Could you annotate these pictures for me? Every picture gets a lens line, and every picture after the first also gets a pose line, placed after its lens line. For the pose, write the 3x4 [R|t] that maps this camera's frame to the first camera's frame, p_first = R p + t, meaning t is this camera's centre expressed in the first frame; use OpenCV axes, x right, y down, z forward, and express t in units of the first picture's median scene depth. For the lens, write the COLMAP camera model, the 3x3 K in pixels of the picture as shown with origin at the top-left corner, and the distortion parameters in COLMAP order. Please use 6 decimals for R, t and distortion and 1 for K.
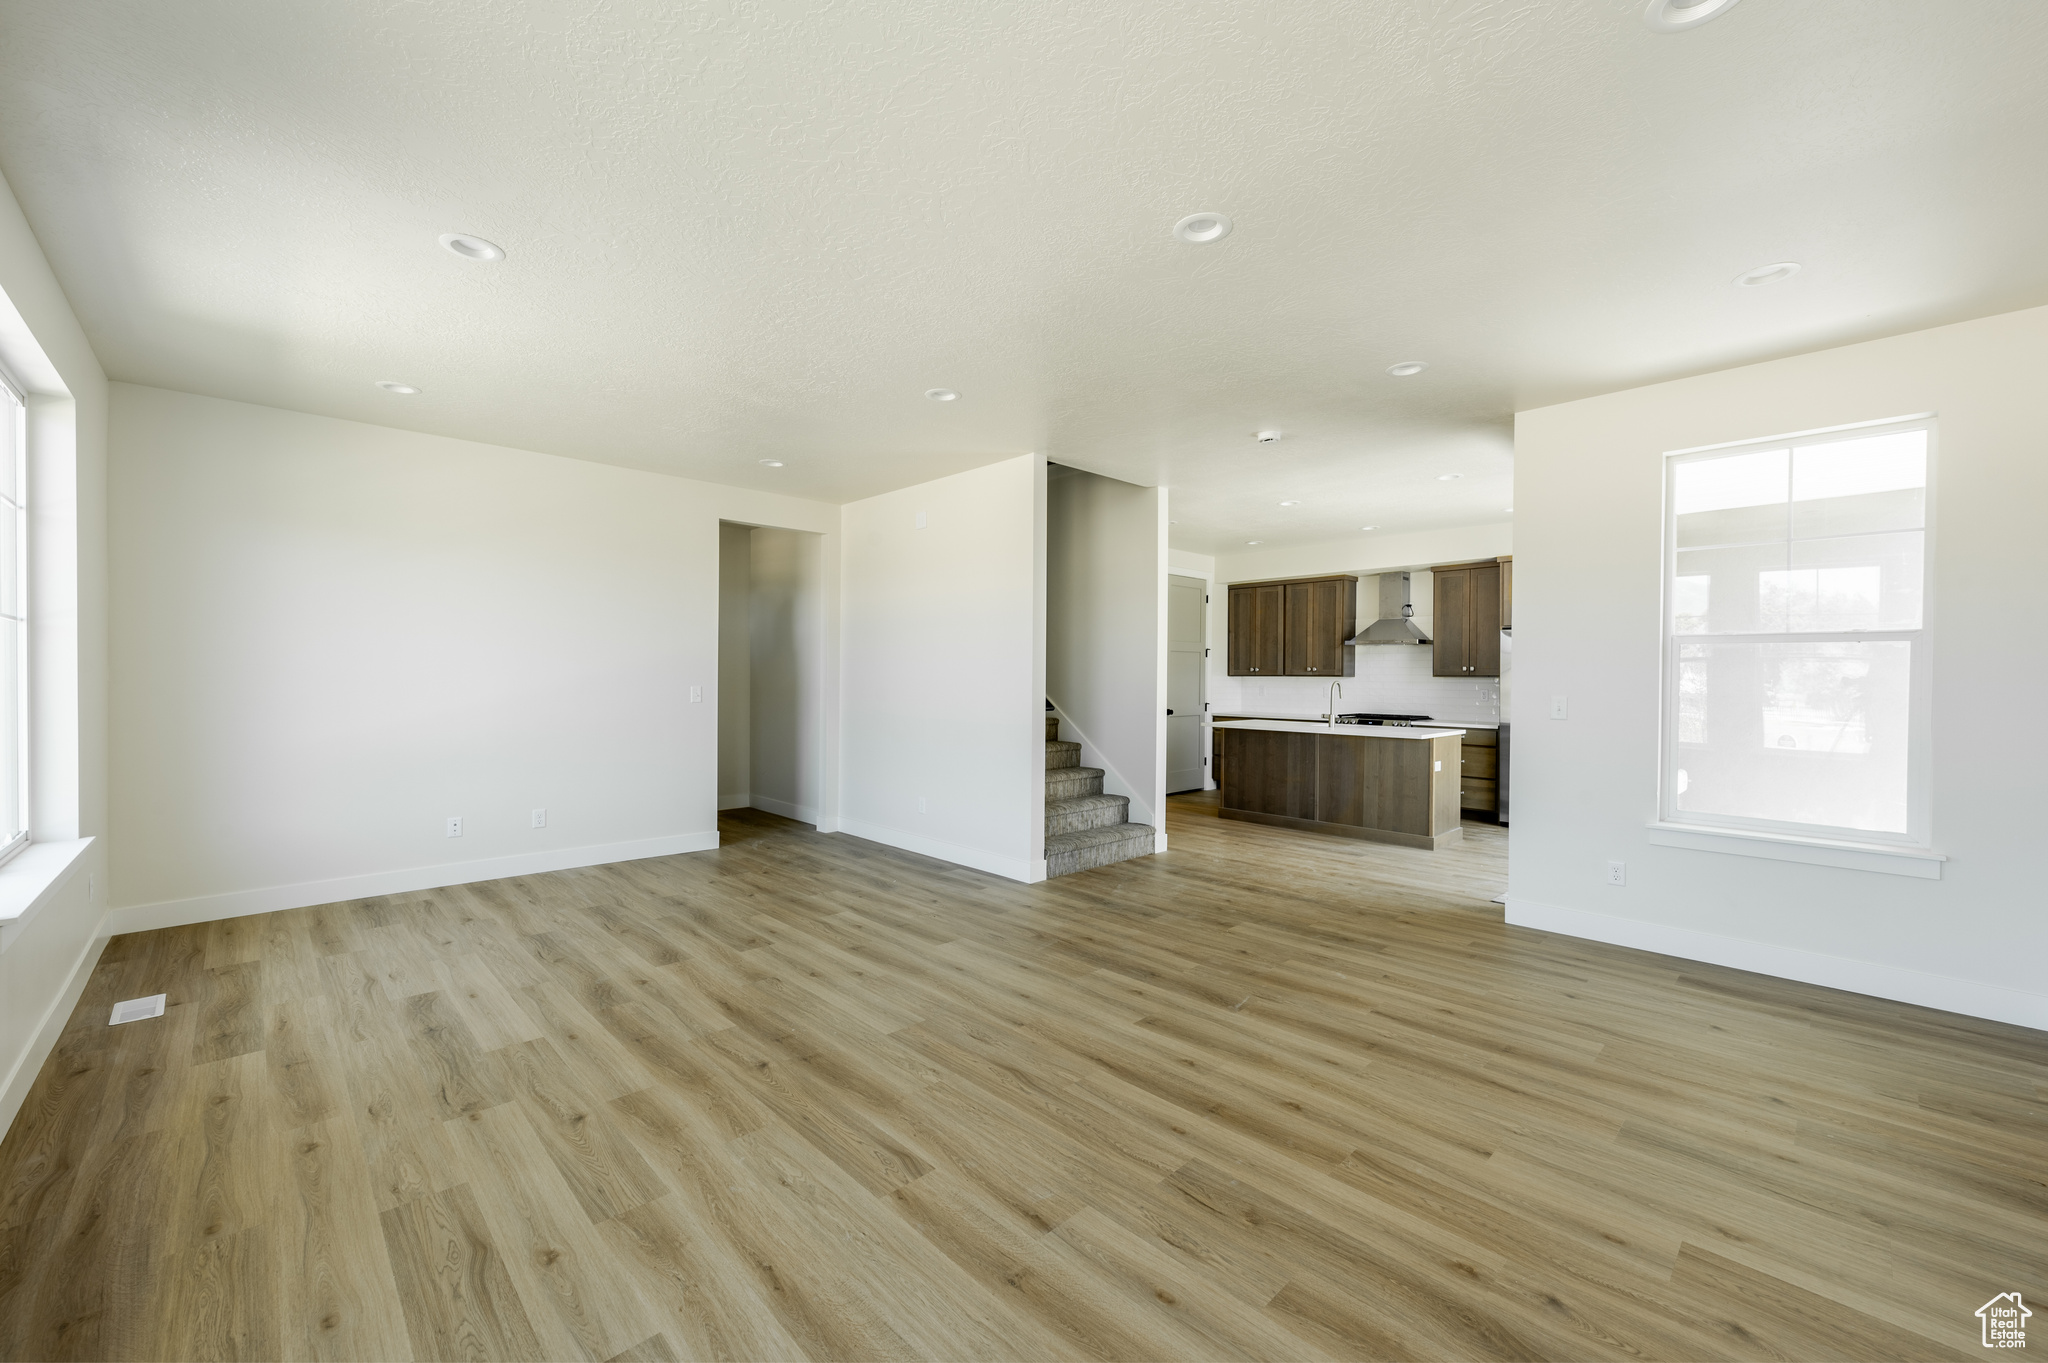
lens RADIAL K [[805.6, 0, 1030.0], [0, 805.6, 681.9], [0, 0, 1]] dist [0.001427, 0.000296]
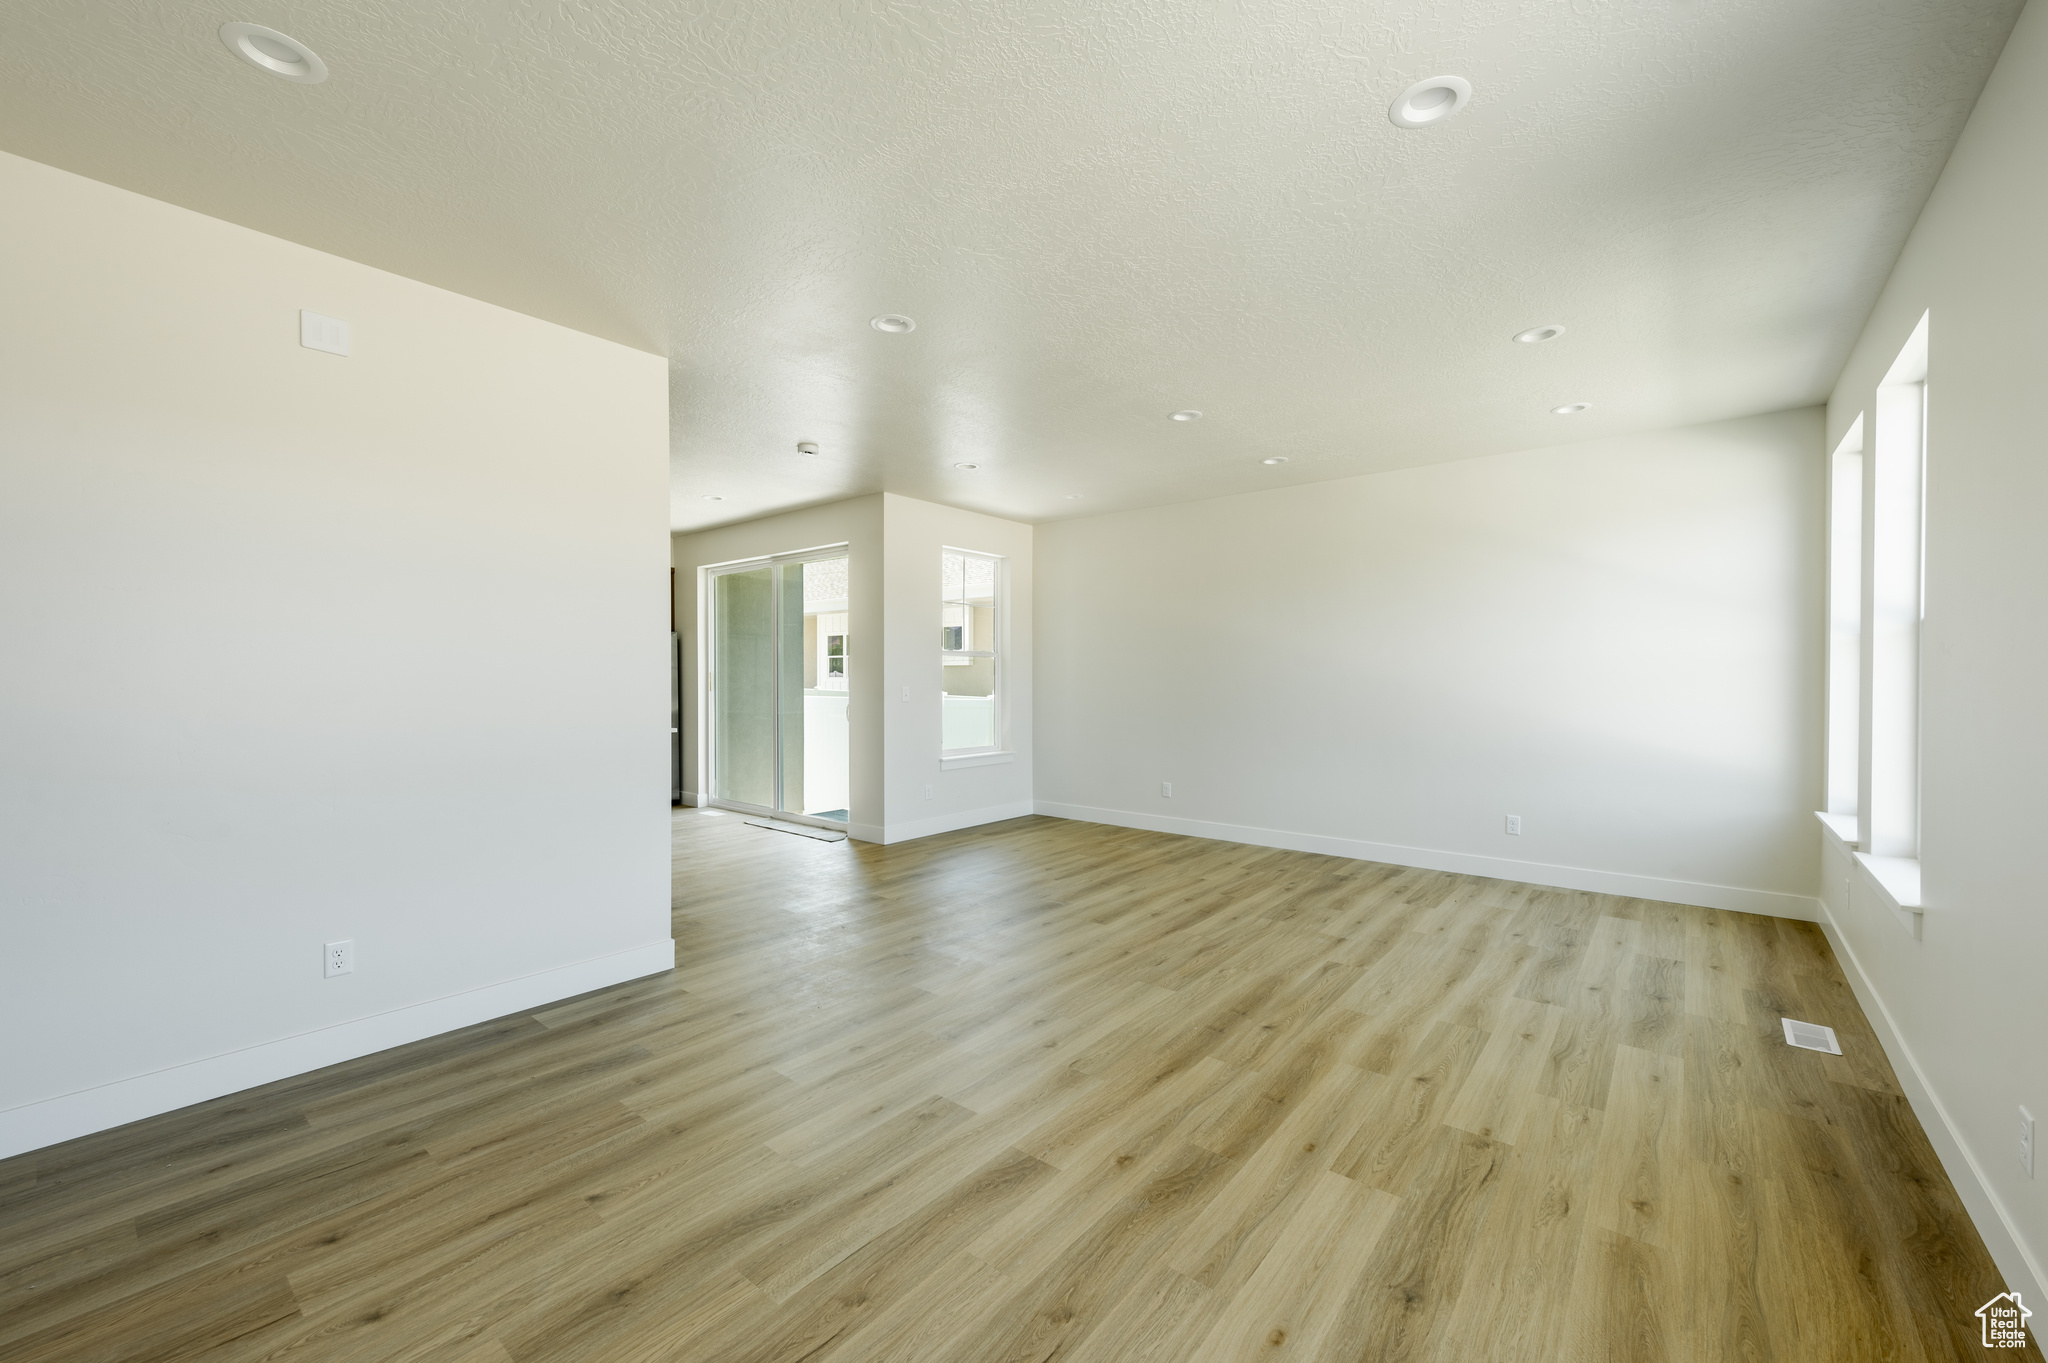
lens RADIAL K [[805.6, 0, 1030.0], [0, 805.6, 681.9], [0, 0, 1]] dist [0.001427, 0.000296]
pose [[-0.113234, -0.010277, 0.993515, -2.194372], [0.007241, 0.999911, 0.011169, -0.019171], [-0.993542, 0.008459, -0.113150, 2.287405]]
